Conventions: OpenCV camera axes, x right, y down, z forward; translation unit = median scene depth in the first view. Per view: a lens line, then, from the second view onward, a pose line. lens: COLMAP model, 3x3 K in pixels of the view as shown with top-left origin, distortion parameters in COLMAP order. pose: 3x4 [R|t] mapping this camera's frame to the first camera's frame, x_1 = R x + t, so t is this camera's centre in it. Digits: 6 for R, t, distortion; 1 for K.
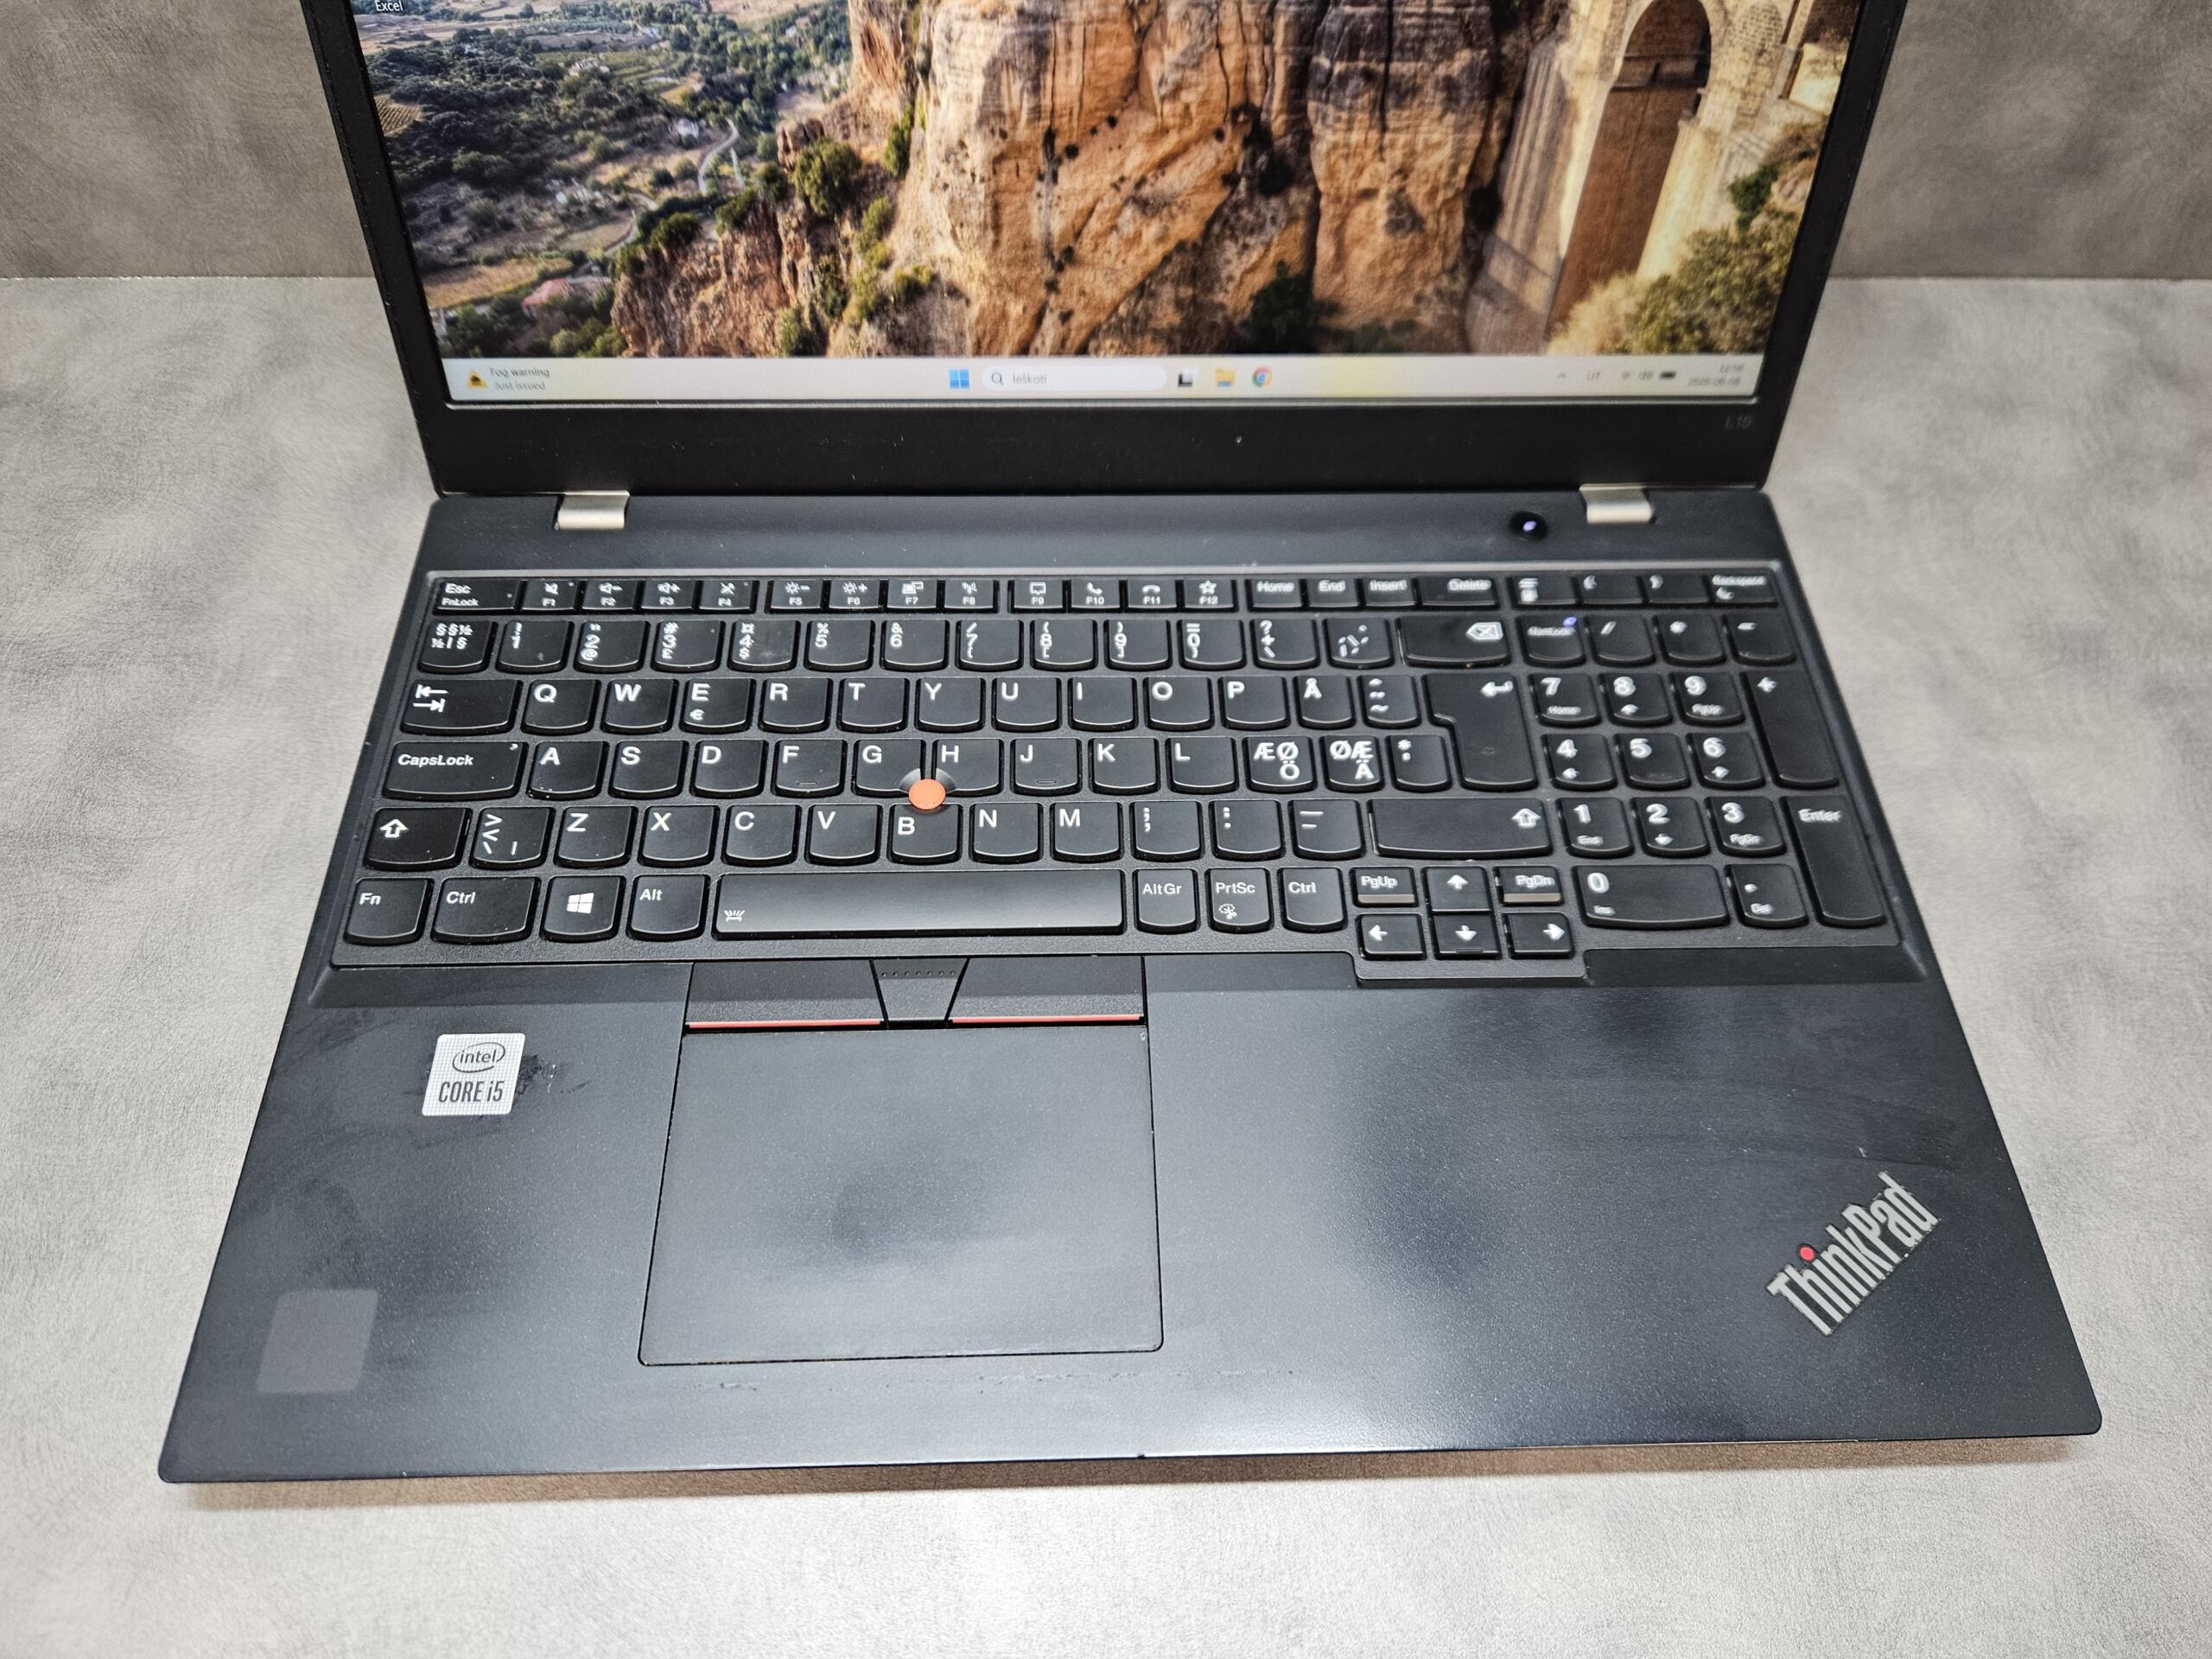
lens RADIAL K [[1532.8, 0, 1103.9], [0, 1532.8, 848.7], [0, 0, 1]] dist [0.031959, -0.042730]
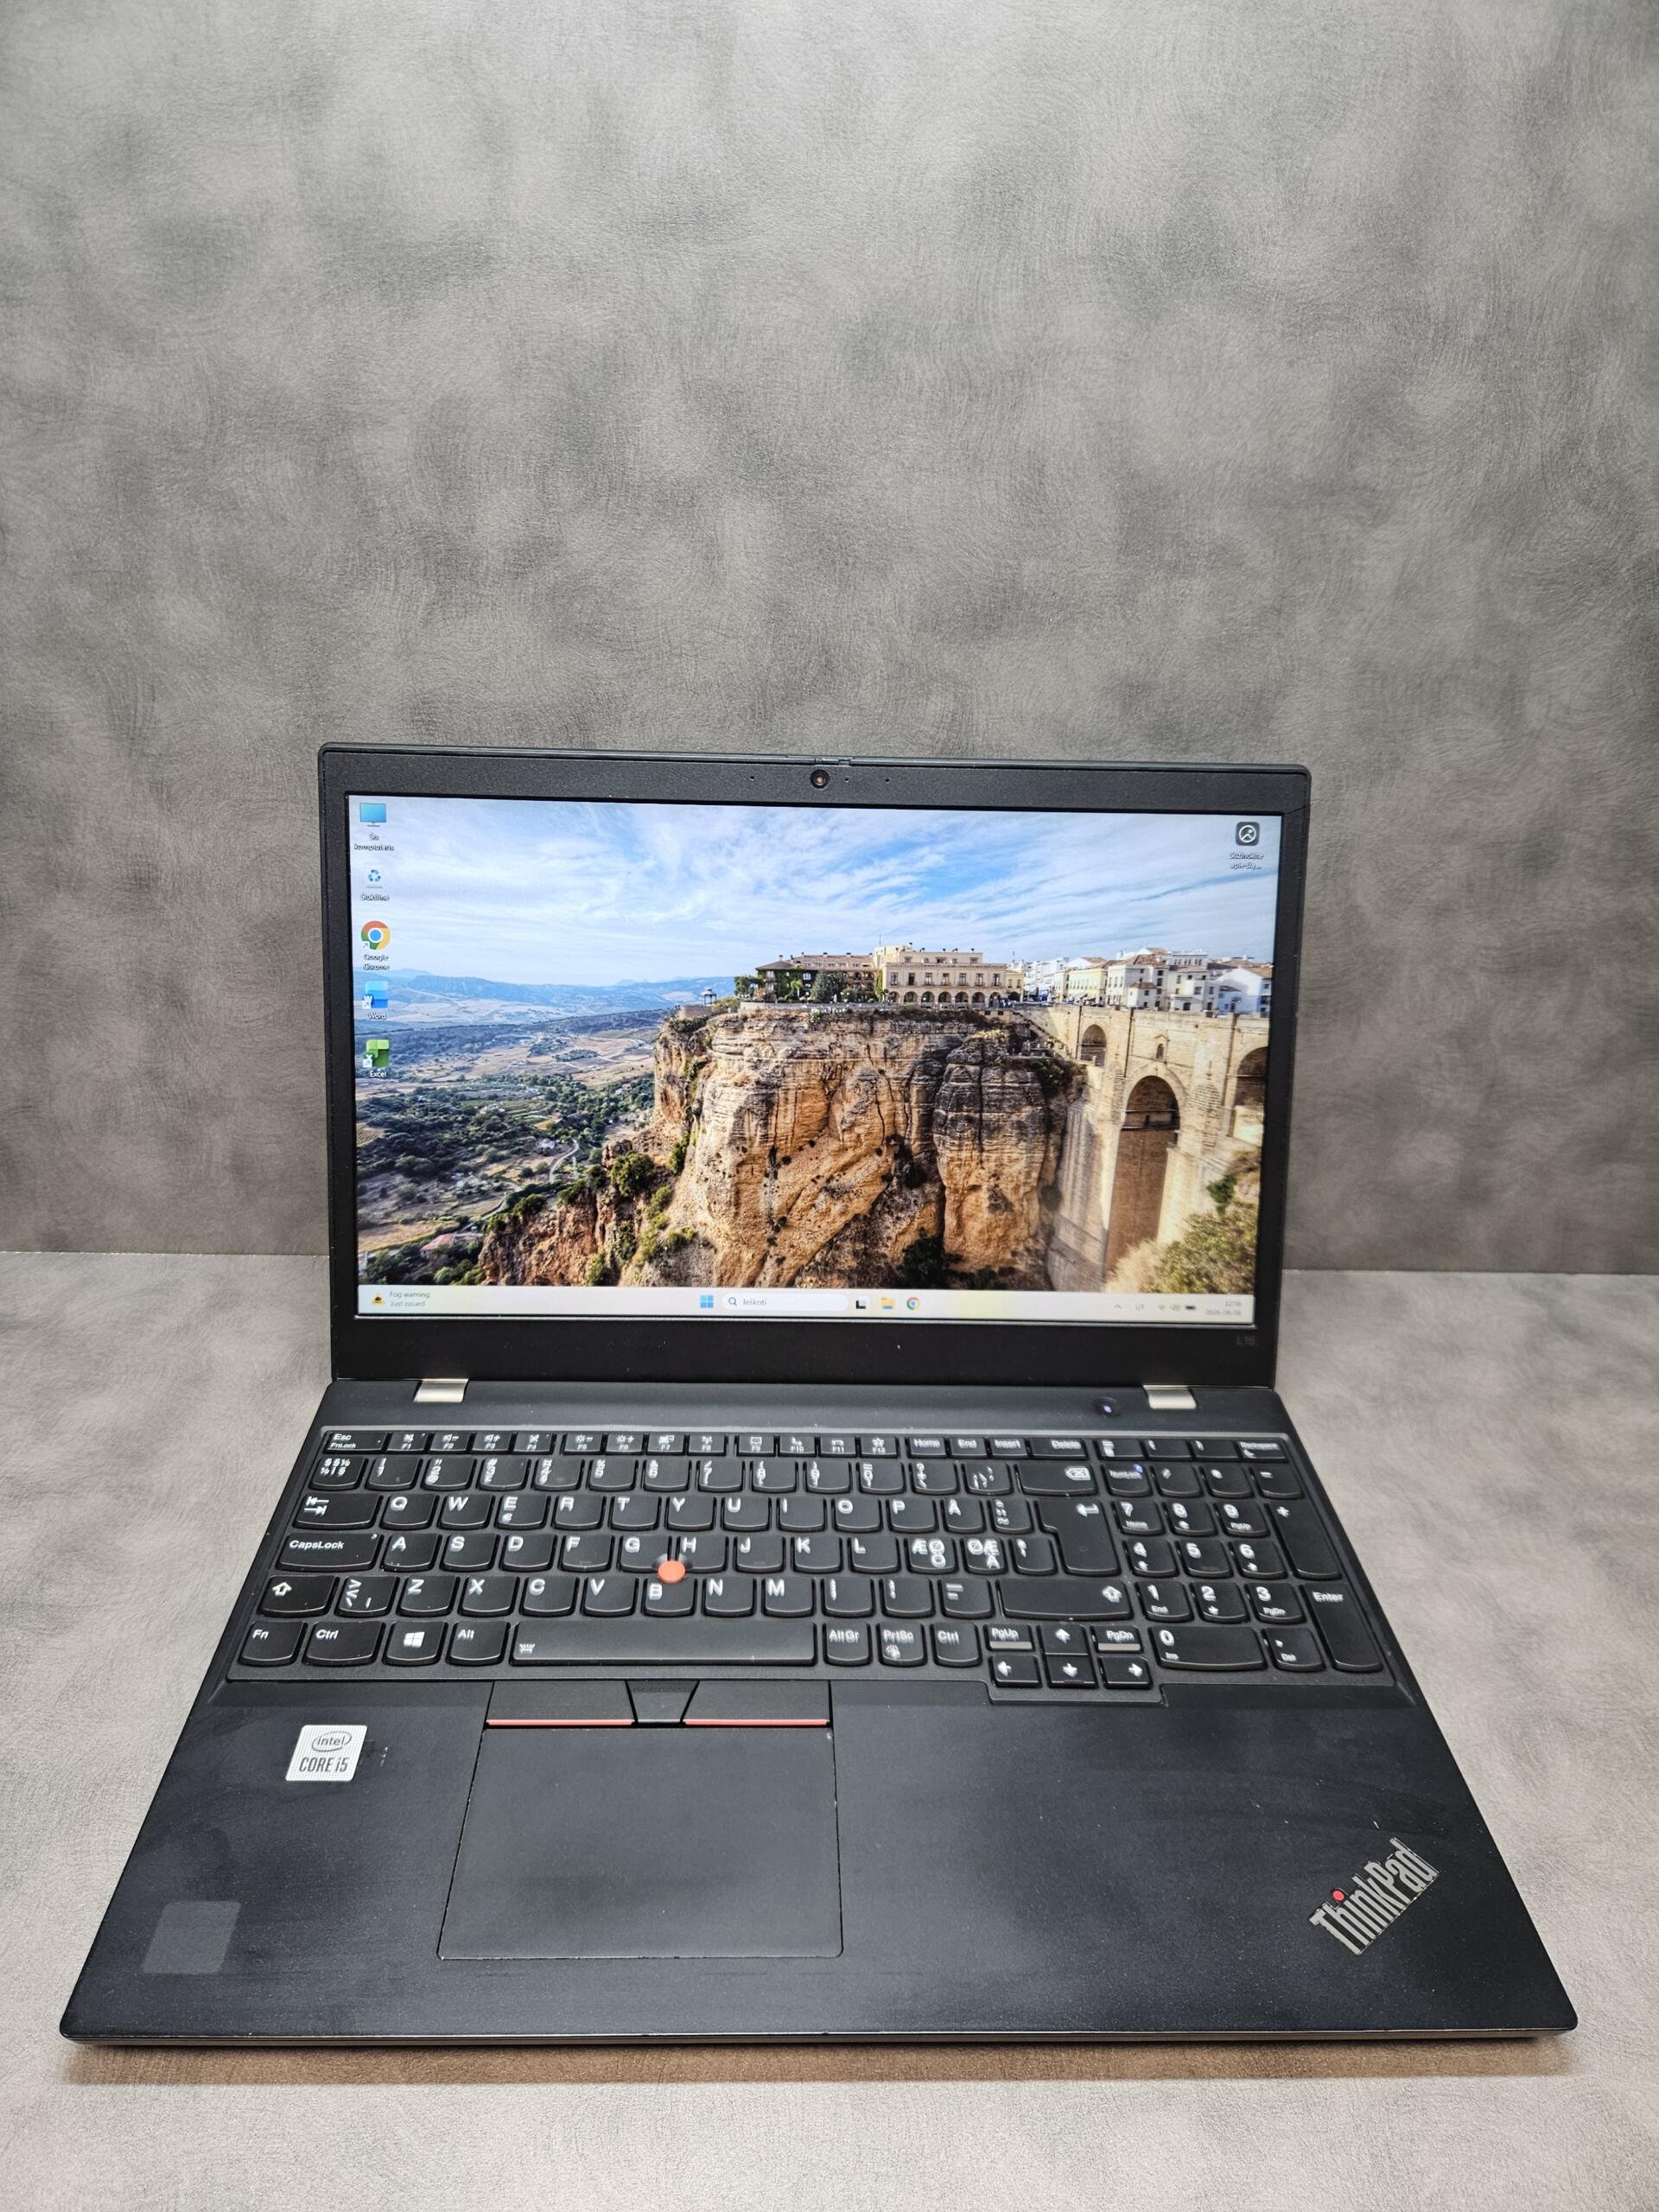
lens RADIAL K [[1532.8, 0, 810.0], [0, 1532.8, 1098.1], [0, 0, 1]] dist [0.031959, -0.042730]
pose [[0.999935, 0.011400, 0.000401, 0.001927], [-0.009577, 0.858098, -0.513396, 0.298765], [-0.006197, 0.513359, 0.858152, -0.383548]]
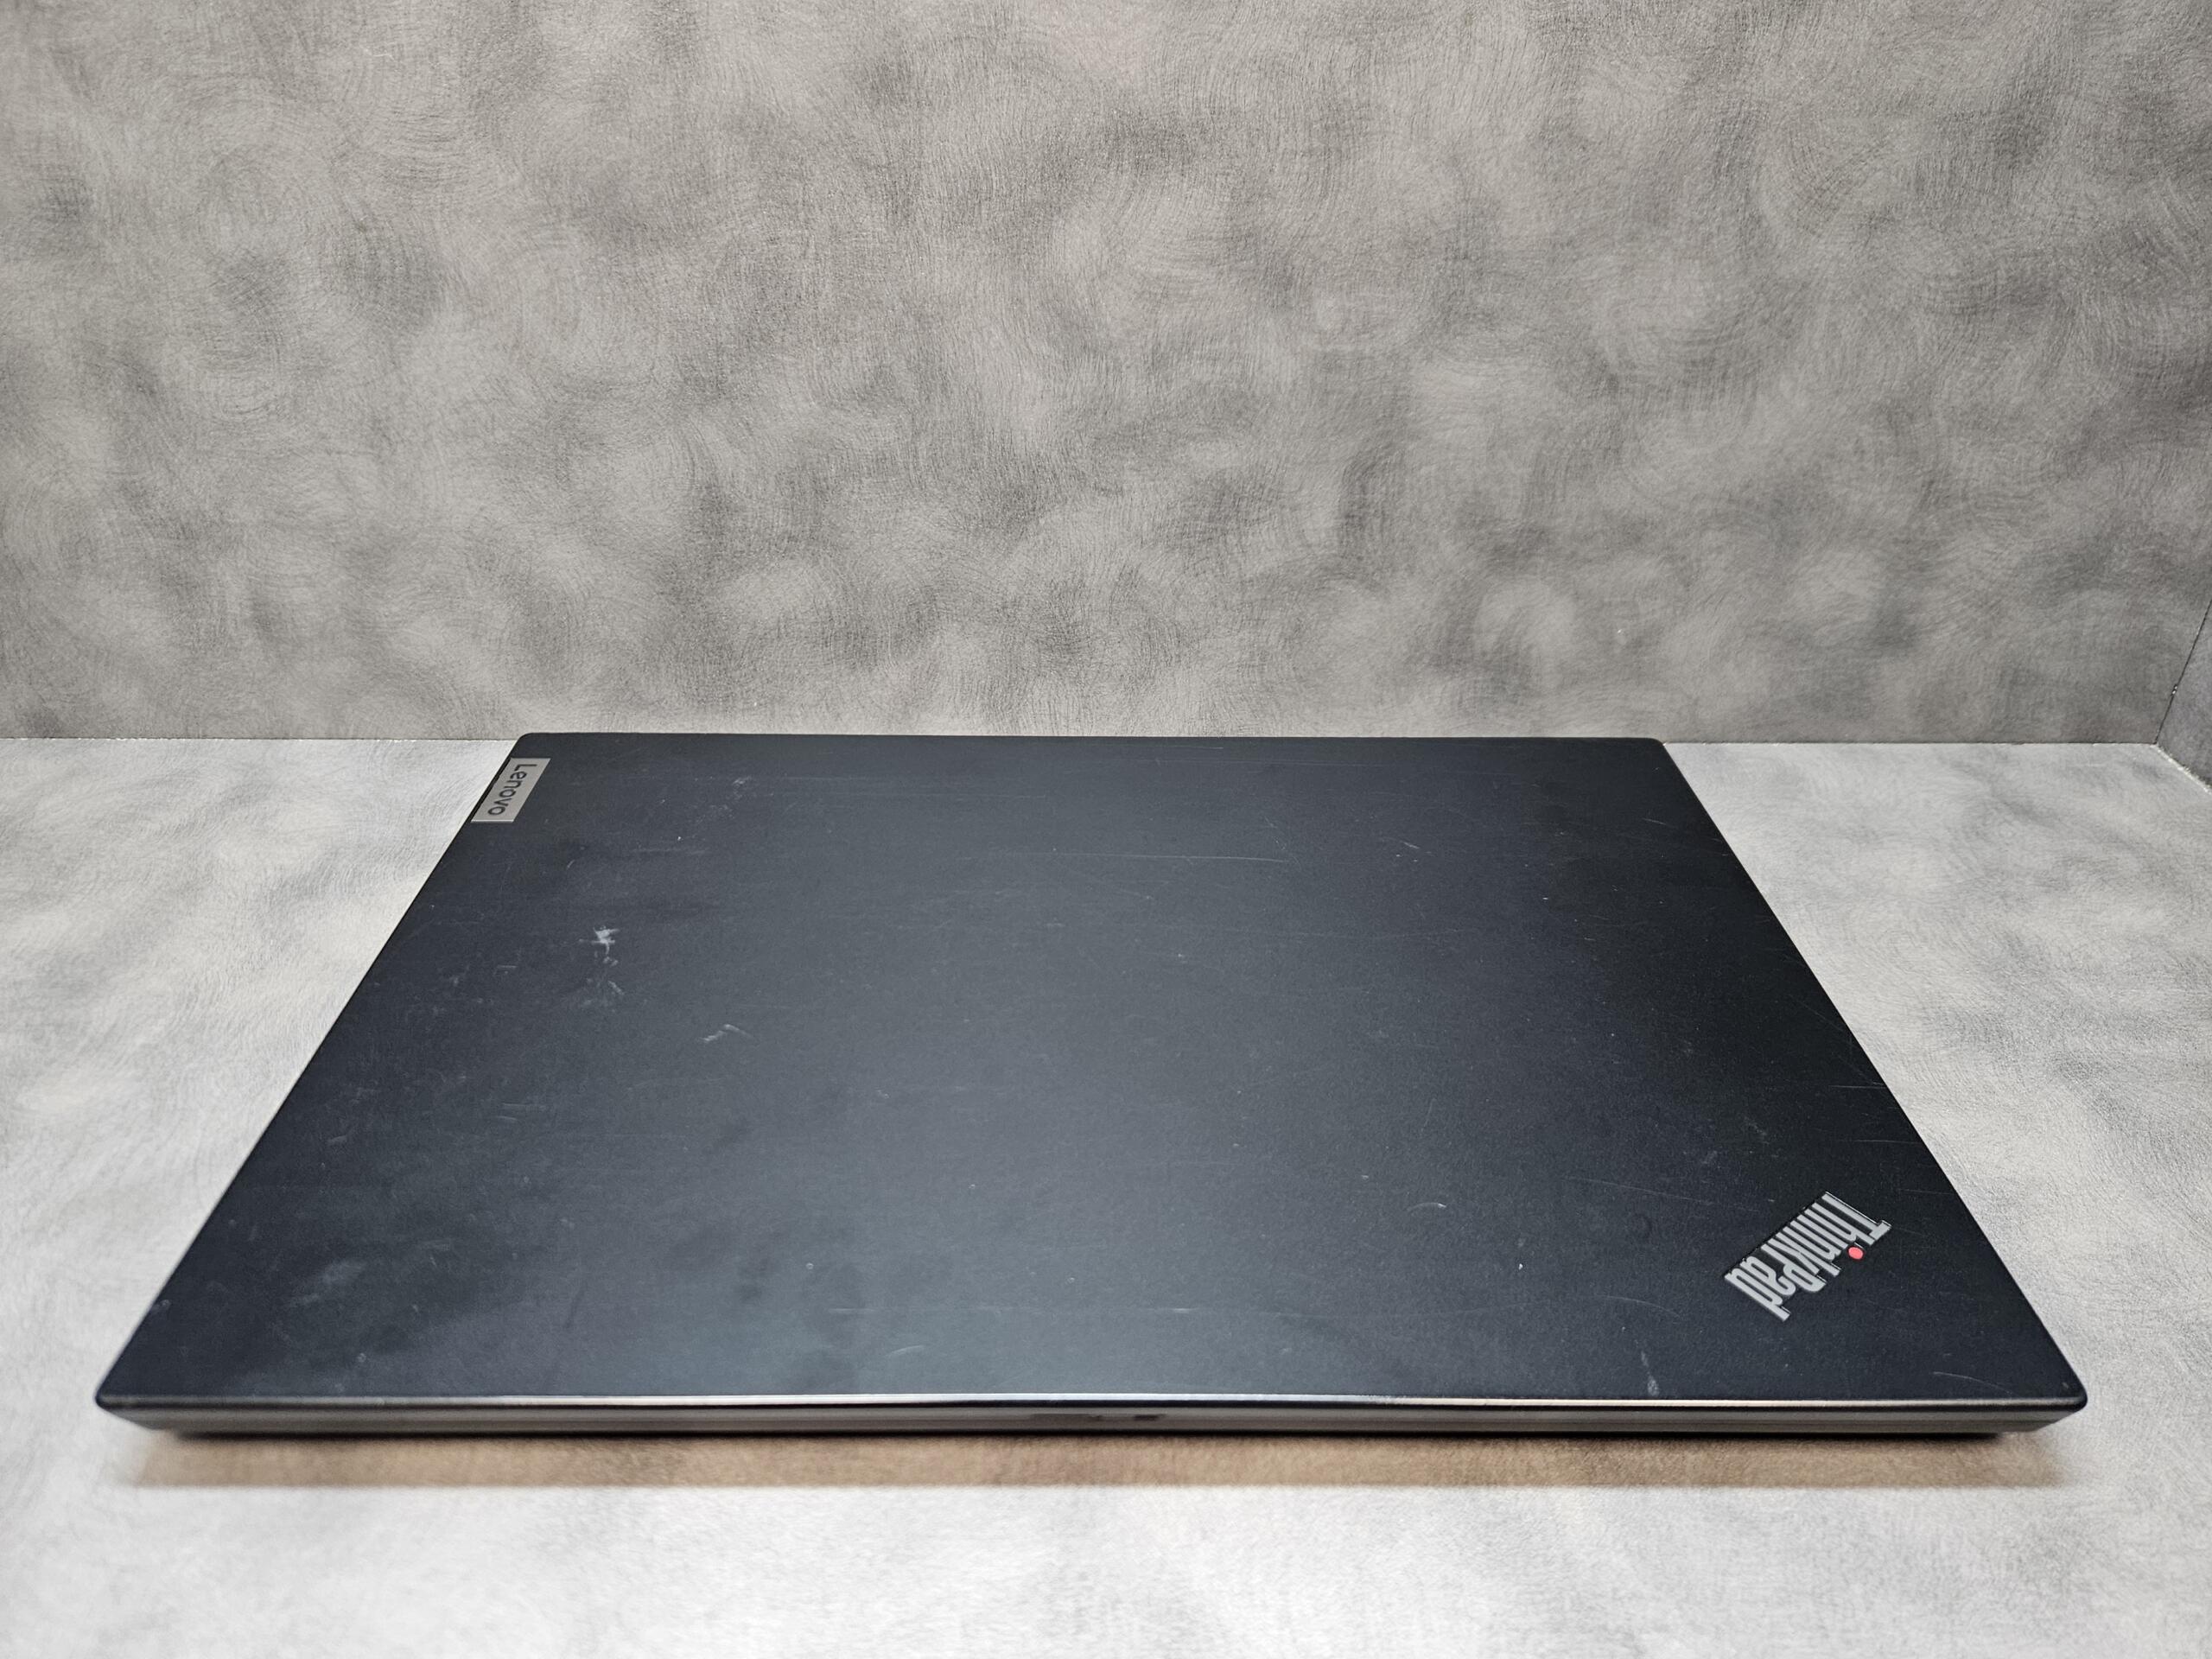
lens RADIAL K [[1532.8, 0, 1103.6], [0, 1532.8, 822.1], [0, 0, 1]] dist [0.031959, -0.042730]
pose [[0.999906, -0.001345, -0.013626, 0.101242], [-0.004646, 0.902805, -0.430024, 0.197201], [0.012880, 0.430047, 0.902715, 0.059072]]
